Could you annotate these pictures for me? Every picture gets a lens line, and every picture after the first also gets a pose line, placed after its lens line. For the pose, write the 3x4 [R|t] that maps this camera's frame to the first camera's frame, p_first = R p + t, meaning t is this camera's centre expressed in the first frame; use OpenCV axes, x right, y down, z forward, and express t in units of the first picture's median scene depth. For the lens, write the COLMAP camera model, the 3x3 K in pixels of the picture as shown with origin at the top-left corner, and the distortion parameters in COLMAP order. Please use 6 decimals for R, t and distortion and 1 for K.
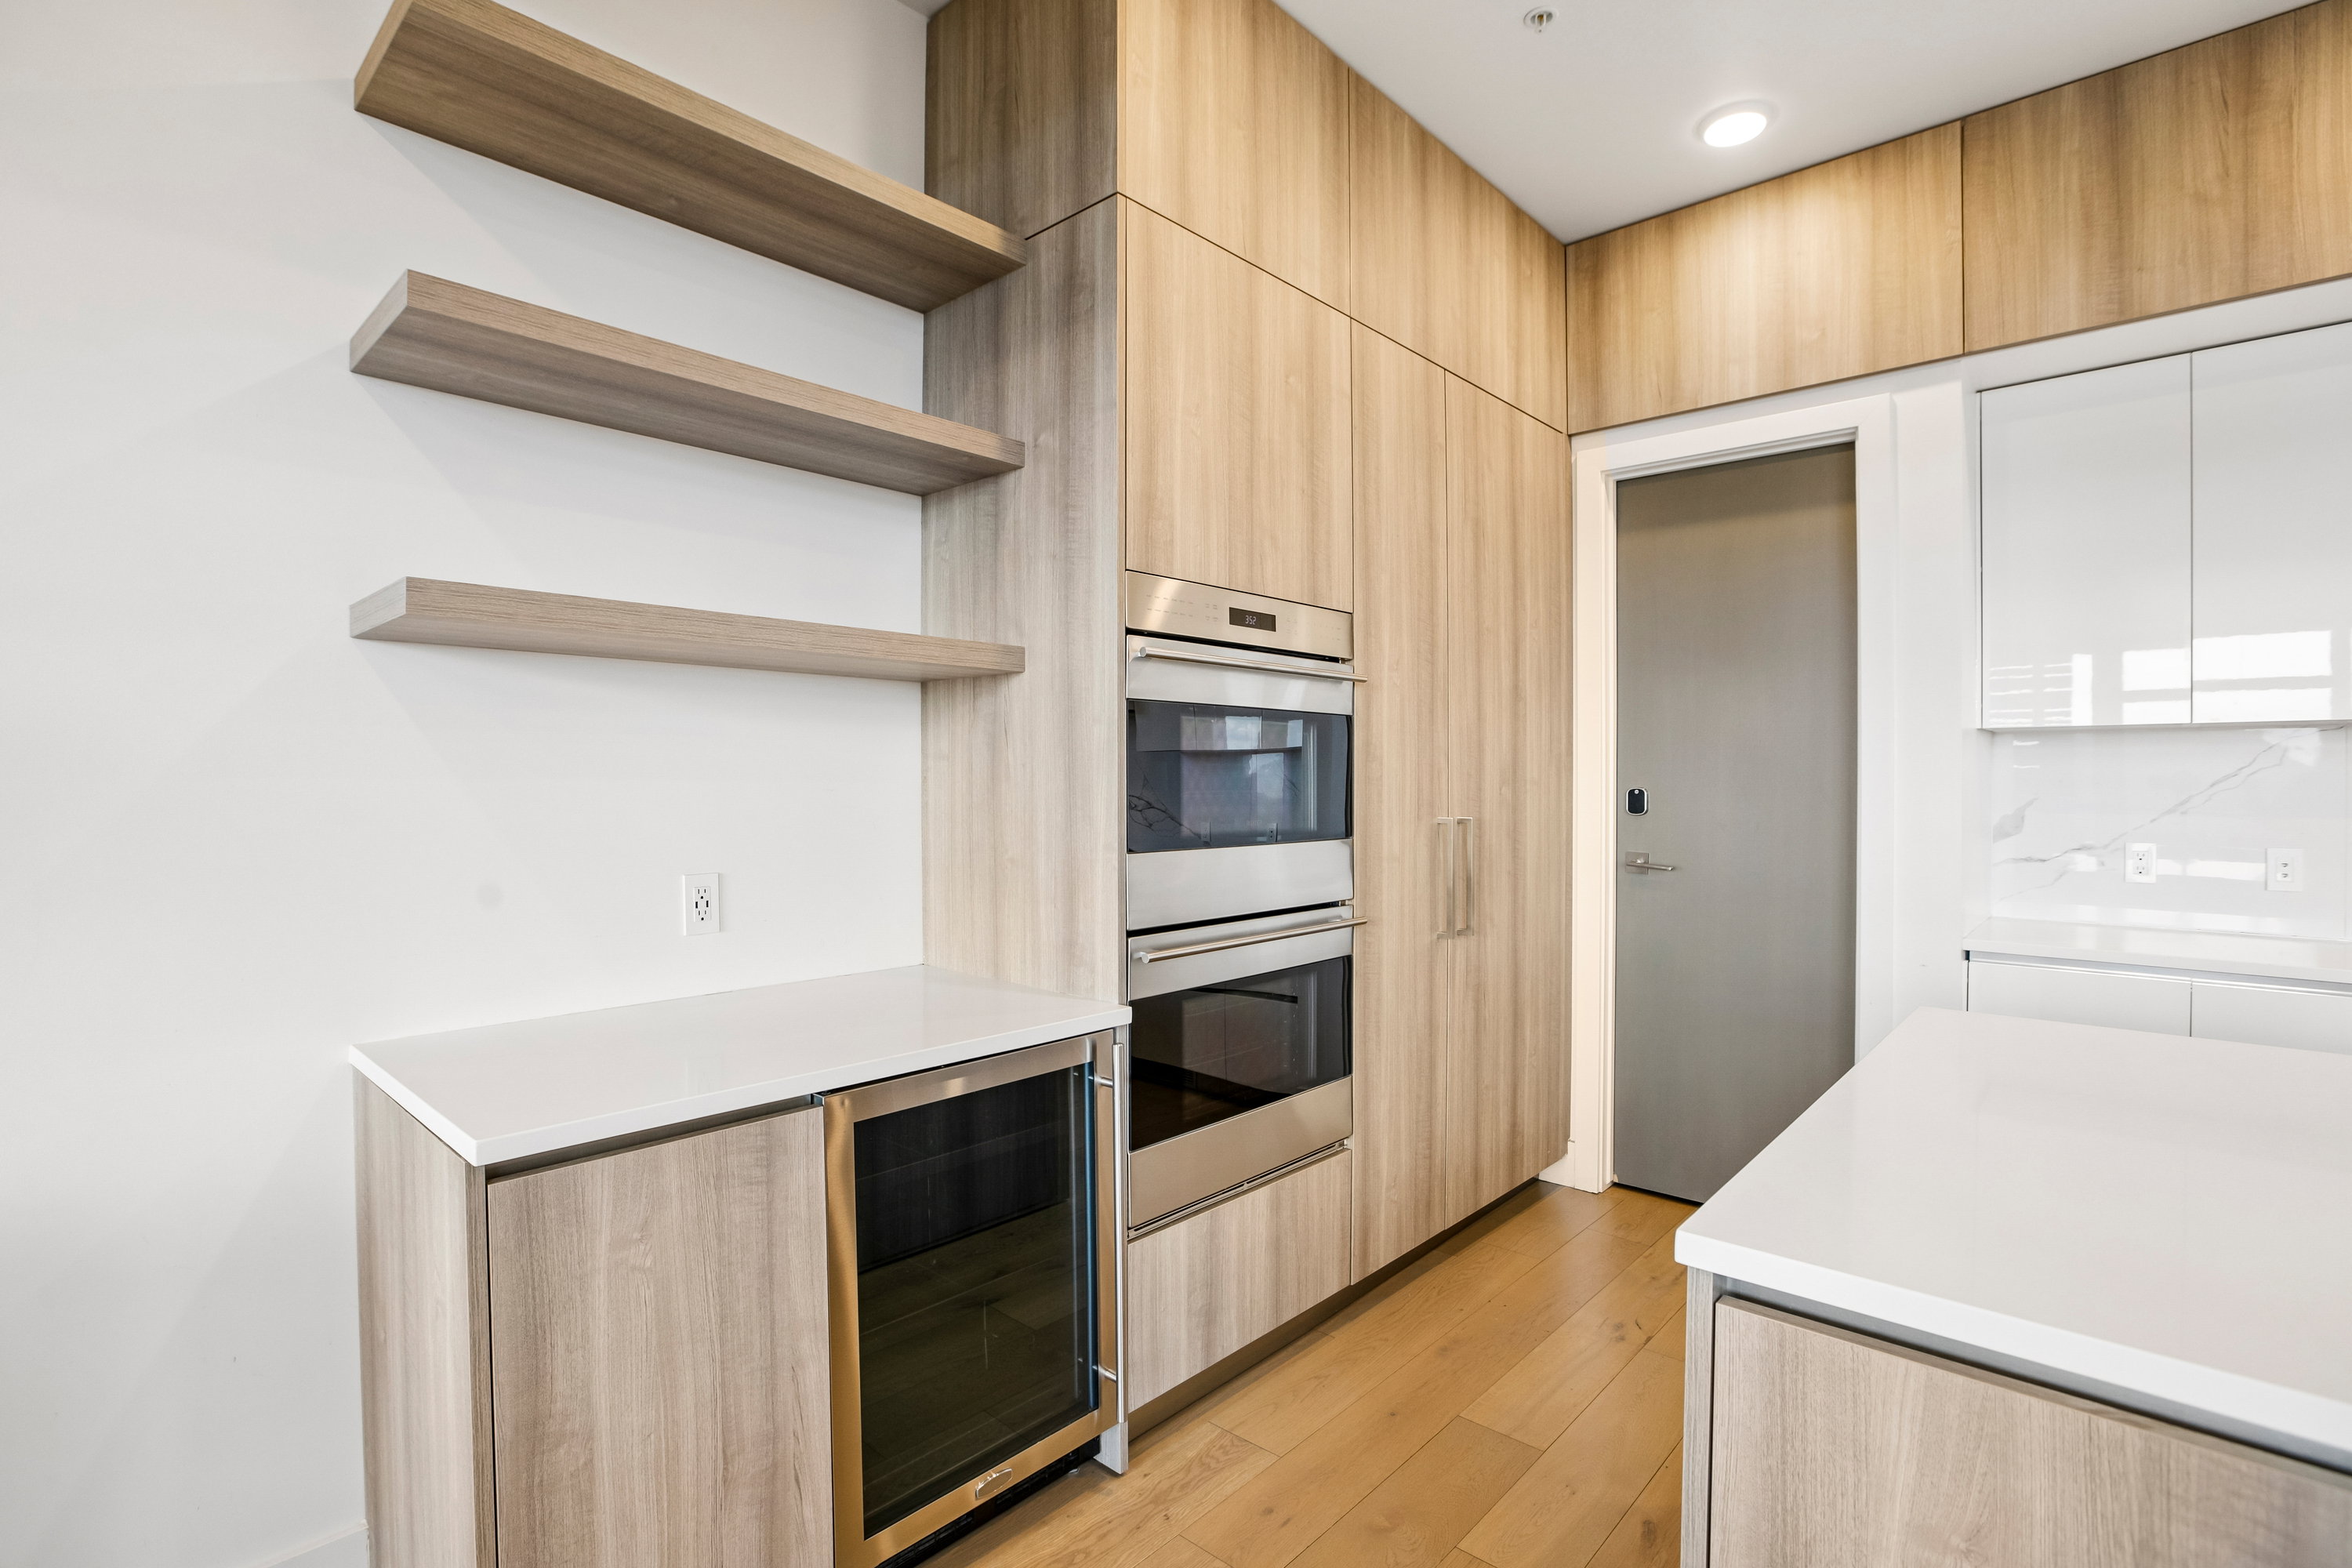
lens RADIAL K [[1101.0, 0, 1174.7], [0, 1101.0, 787.2], [0, 0, 1]] dist [-0.048891, 0.017906]
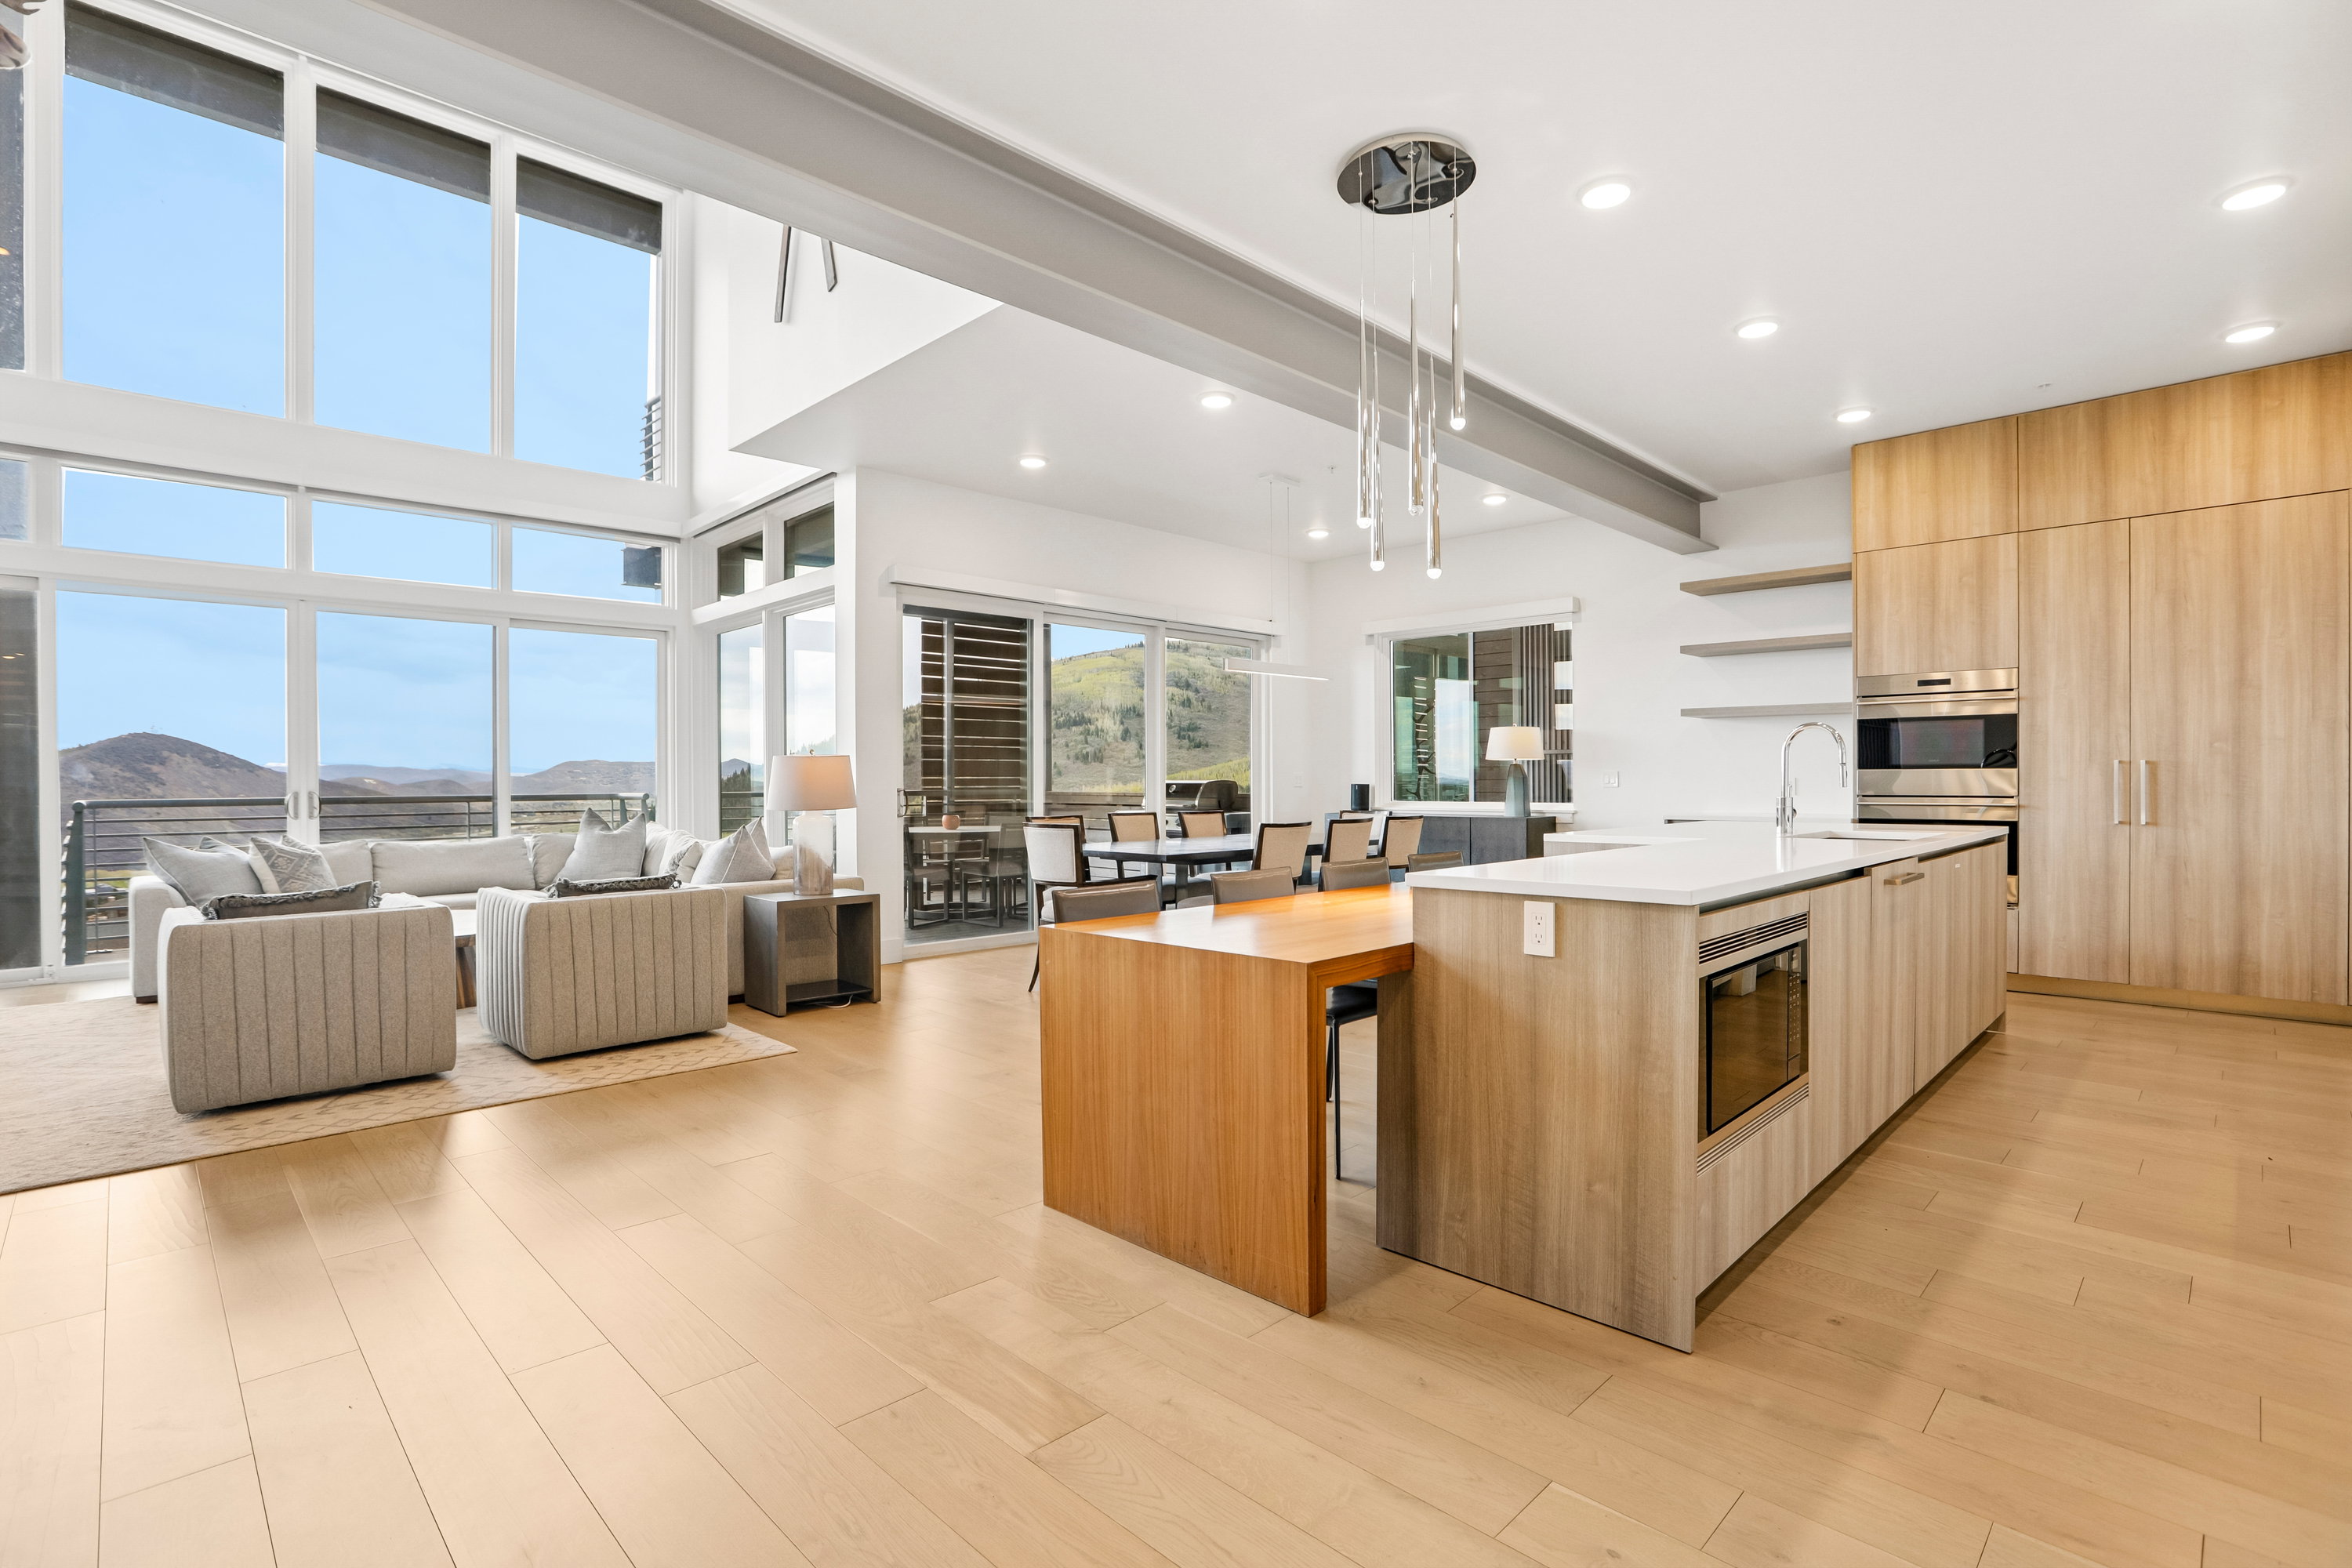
lens RADIAL K [[1100.7, 0, 1176.0], [0, 1100.7, 784.0], [0, 0, 1]] dist [-0.061954, 0.027470]
pose [[-0.051688, 0.004520, -0.998653, 2.204814], [-0.003928, 0.999981, 0.004729, 0.067233], [0.998656, 0.004167, -0.051670, -0.535733]]
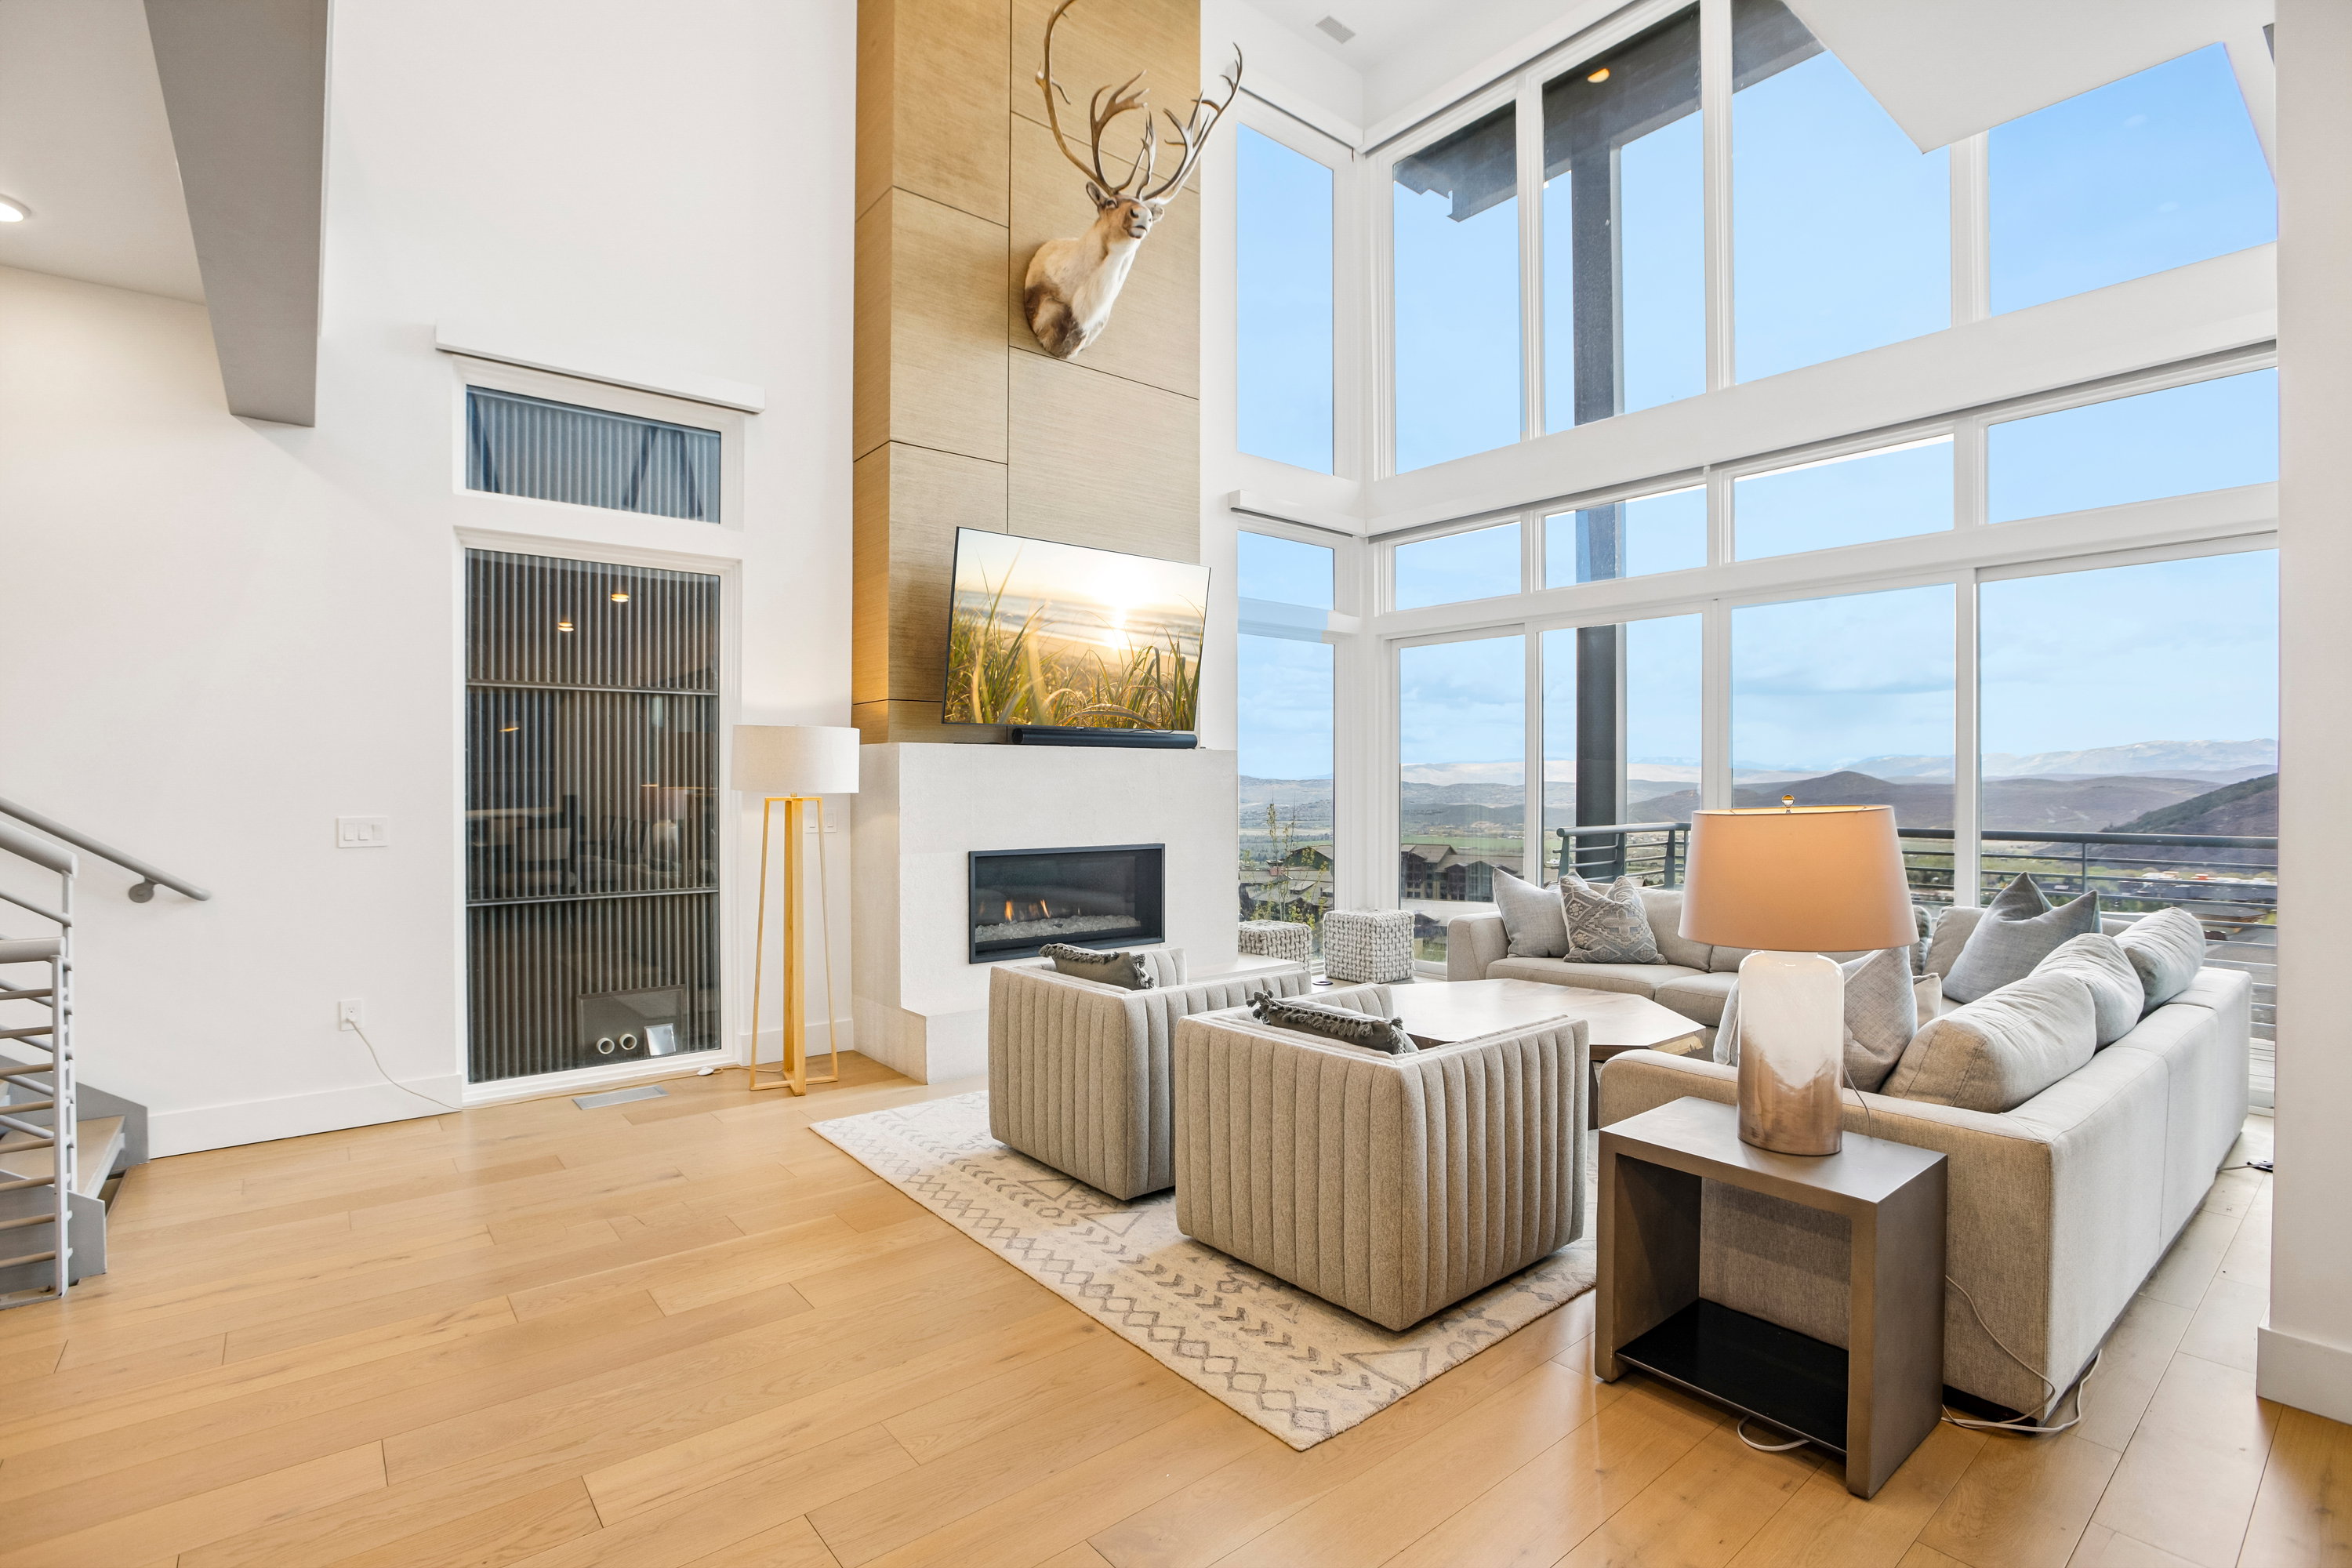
lens RADIAL K [[1101.0, 0, 1174.7], [0, 1101.0, 787.2], [0, 0, 1]] dist [-0.048891, 0.017906]
pose [[-0.989457, 0.001142, 0.144826, 0.600585], [0.003312, 0.999886, 0.014745, -0.003708], [-0.144792, 0.015069, -0.989347, -0.417081]]
